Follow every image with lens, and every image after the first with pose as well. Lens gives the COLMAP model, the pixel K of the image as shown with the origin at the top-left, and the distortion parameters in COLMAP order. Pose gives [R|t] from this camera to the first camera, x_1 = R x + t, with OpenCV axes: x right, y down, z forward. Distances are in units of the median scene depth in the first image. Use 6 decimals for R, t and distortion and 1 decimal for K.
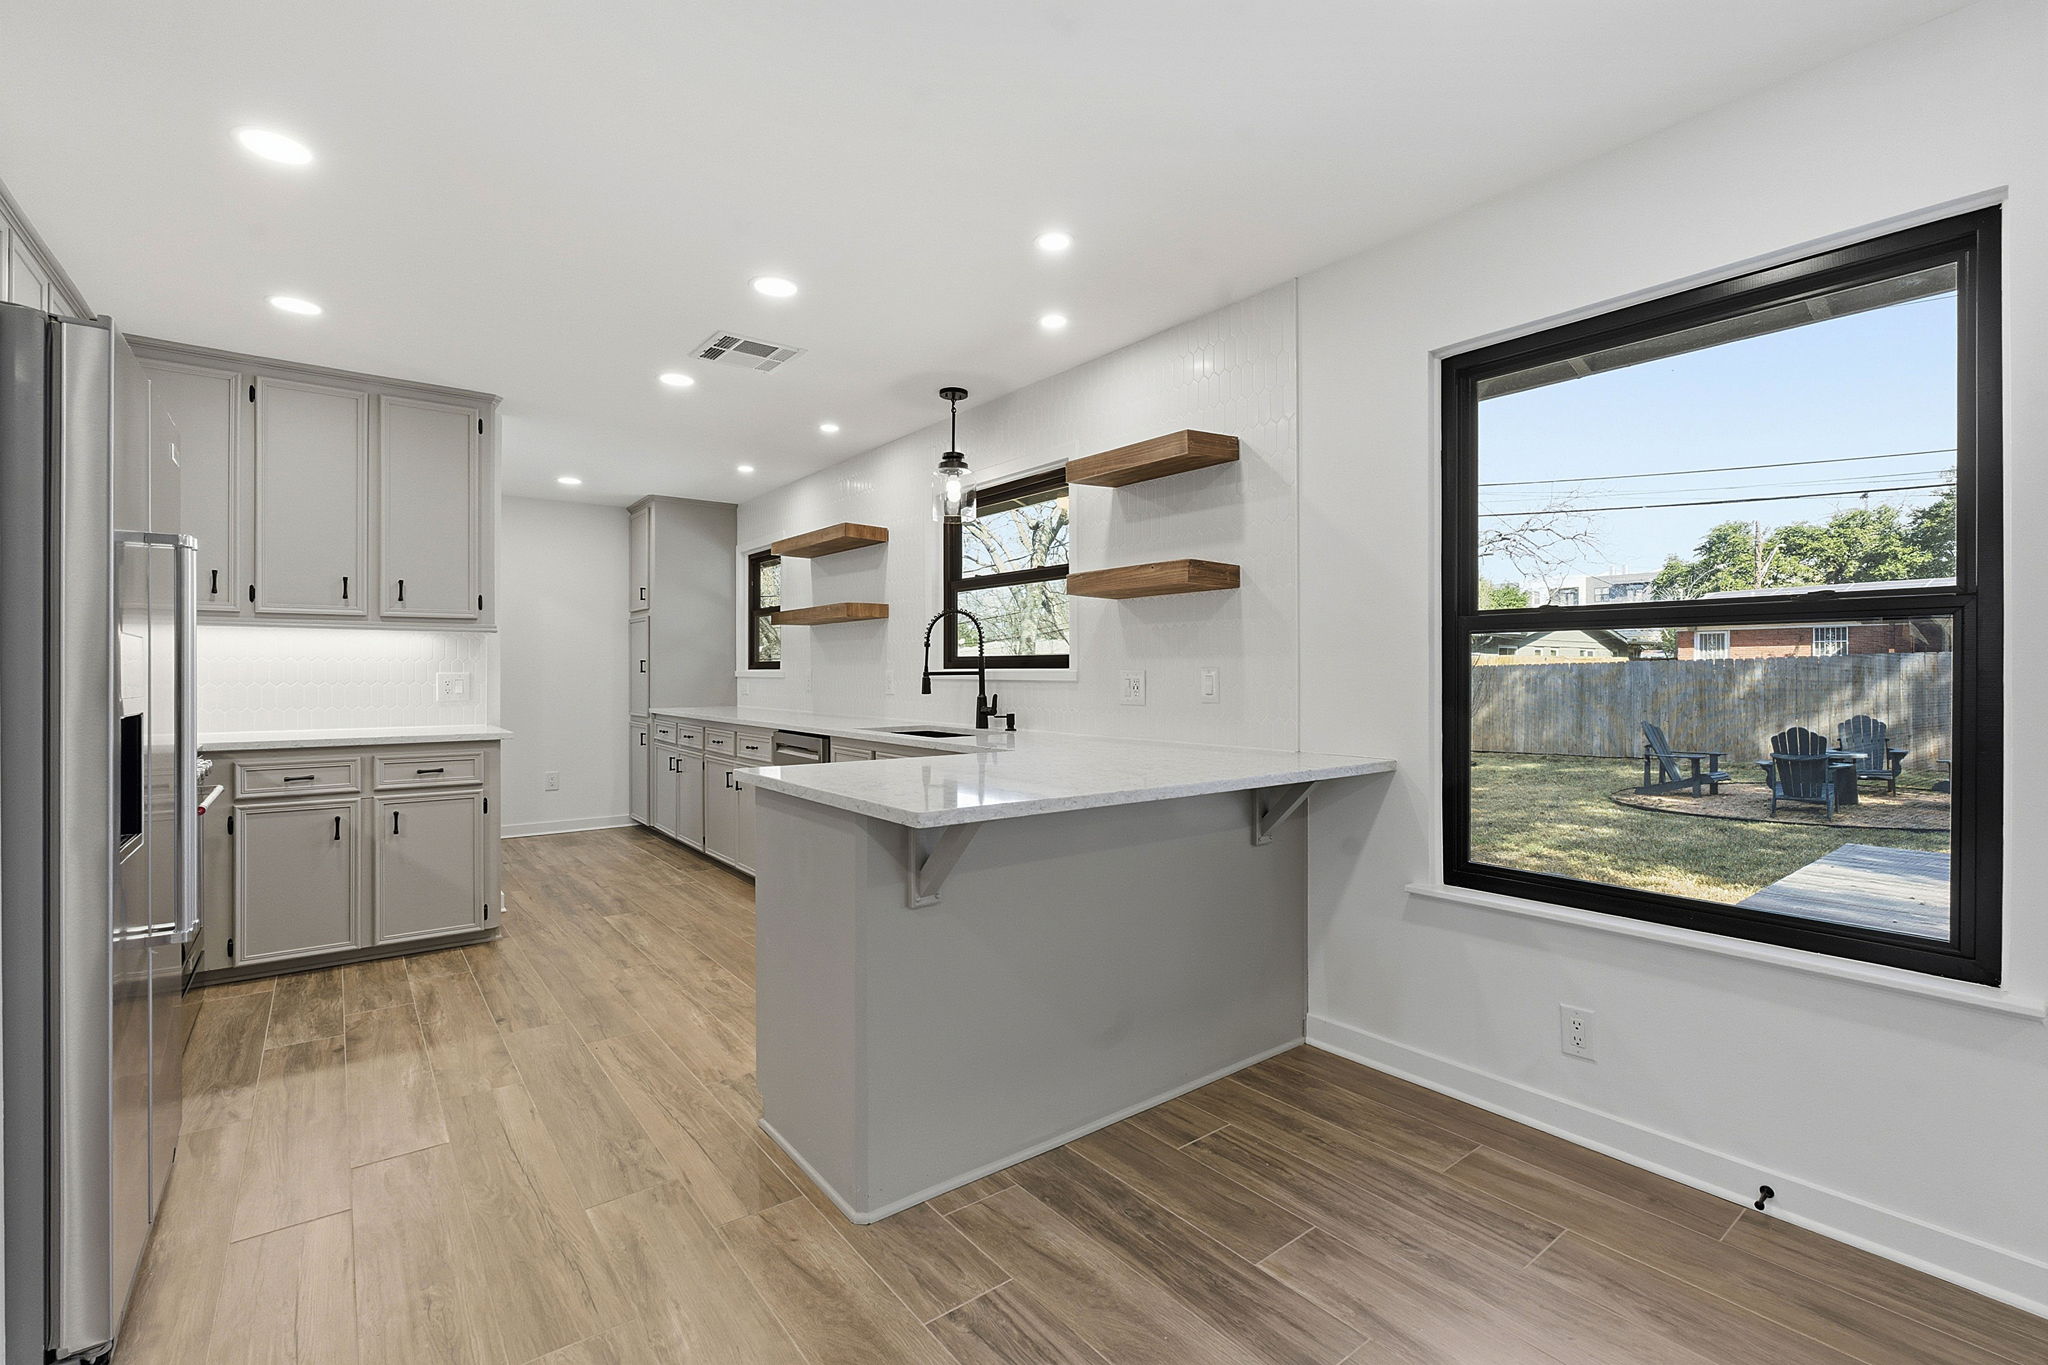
lens RADIAL K [[899.5, 0, 1023.3], [0, 899.5, 675.2], [0, 0, 1]] dist [-0.008981, 0.000966]
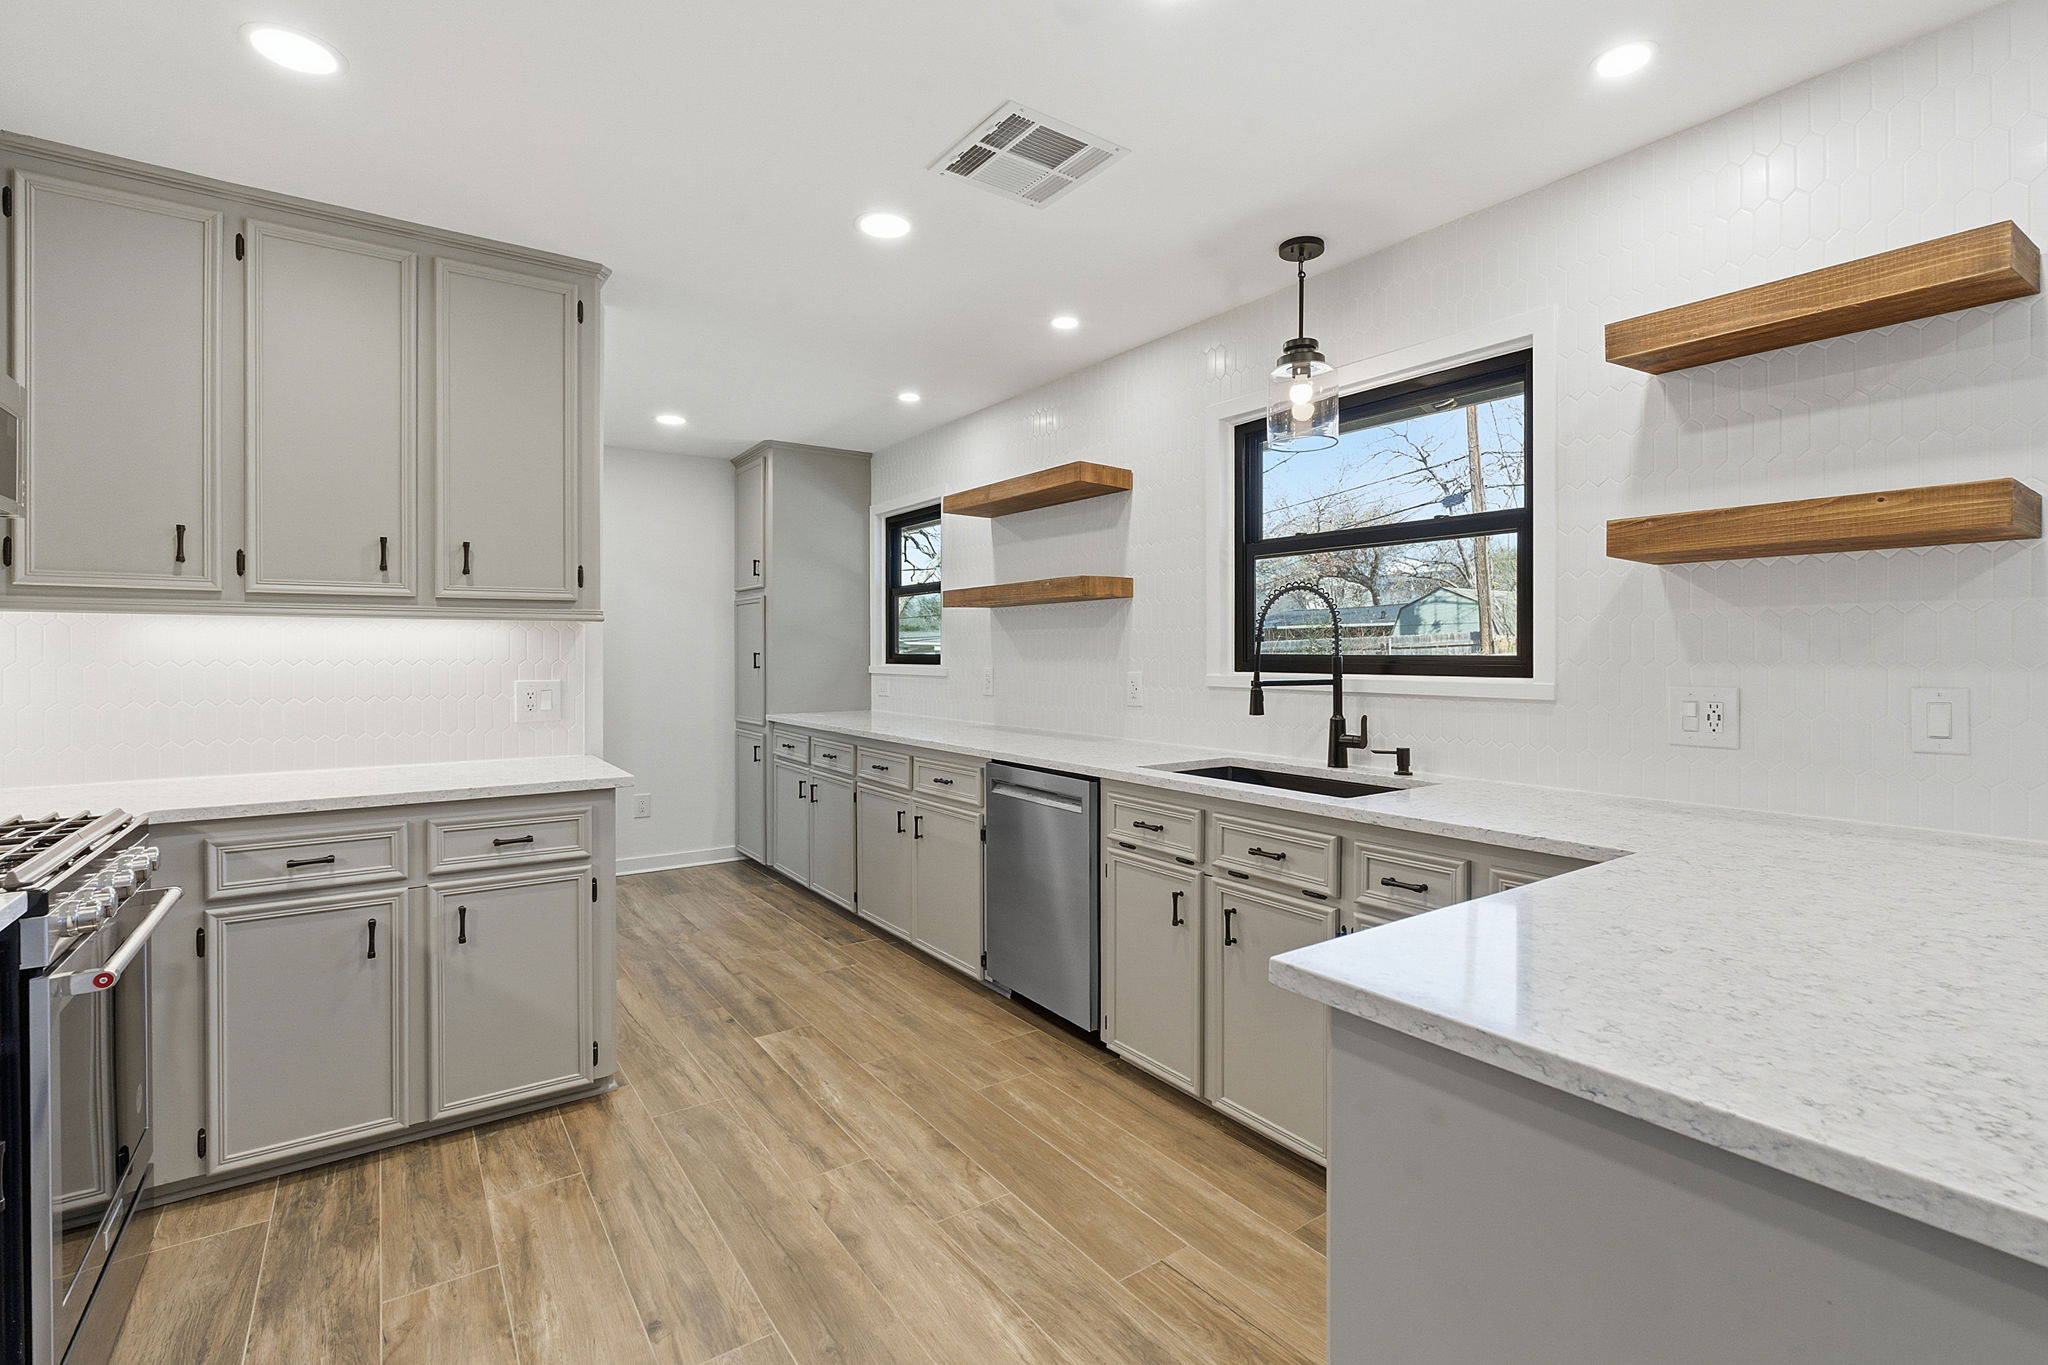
lens RADIAL K [[899.5, 0, 1007.6], [0, 899.5, 656.3], [0, 0, 1]] dist [-0.008981, 0.000966]
pose [[0.998936, -0.001119, -0.046108, -0.259208], [0.001221, 0.999997, 0.002180, -0.023074], [0.046105, -0.002234, 0.998934, 0.349895]]
